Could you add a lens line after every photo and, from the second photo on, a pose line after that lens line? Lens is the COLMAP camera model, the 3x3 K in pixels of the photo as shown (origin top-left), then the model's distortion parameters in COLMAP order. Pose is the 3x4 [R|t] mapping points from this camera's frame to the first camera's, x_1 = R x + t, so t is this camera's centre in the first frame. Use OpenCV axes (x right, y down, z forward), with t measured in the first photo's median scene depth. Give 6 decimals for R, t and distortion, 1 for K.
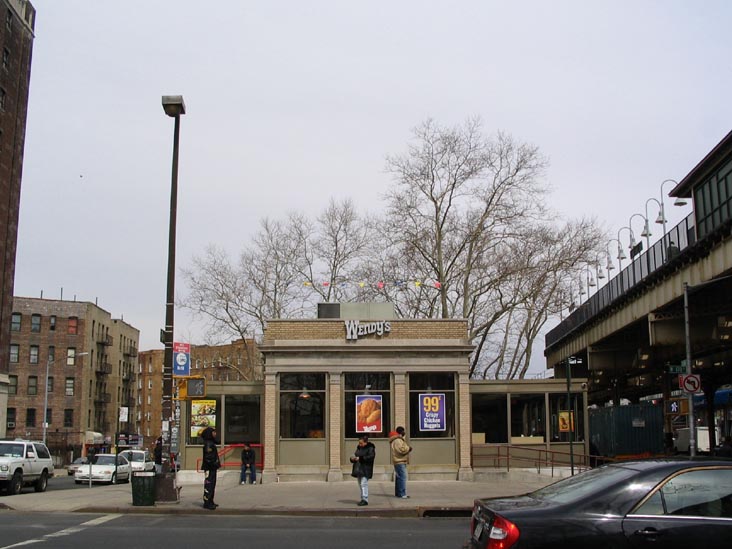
lens RADIAL K [[846.3, 0, 365.8], [0, 846.3, 281.4], [0, 0, 1]] dist [-0.115447, 0.000000]
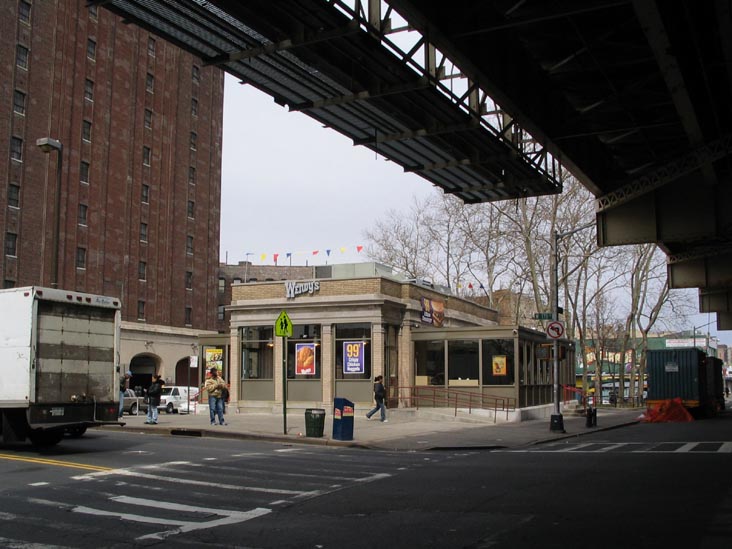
lens RADIAL K [[846.3, 0, 364.0], [0, 846.3, 276.9], [0, 0, 1]] dist [-0.115447, 0.000000]
pose [[0.887010, -0.049953, -0.459040, 0.629135], [0.076524, 0.996287, 0.039451, -0.000467], [0.455365, -0.070121, 0.887539, -0.019544]]
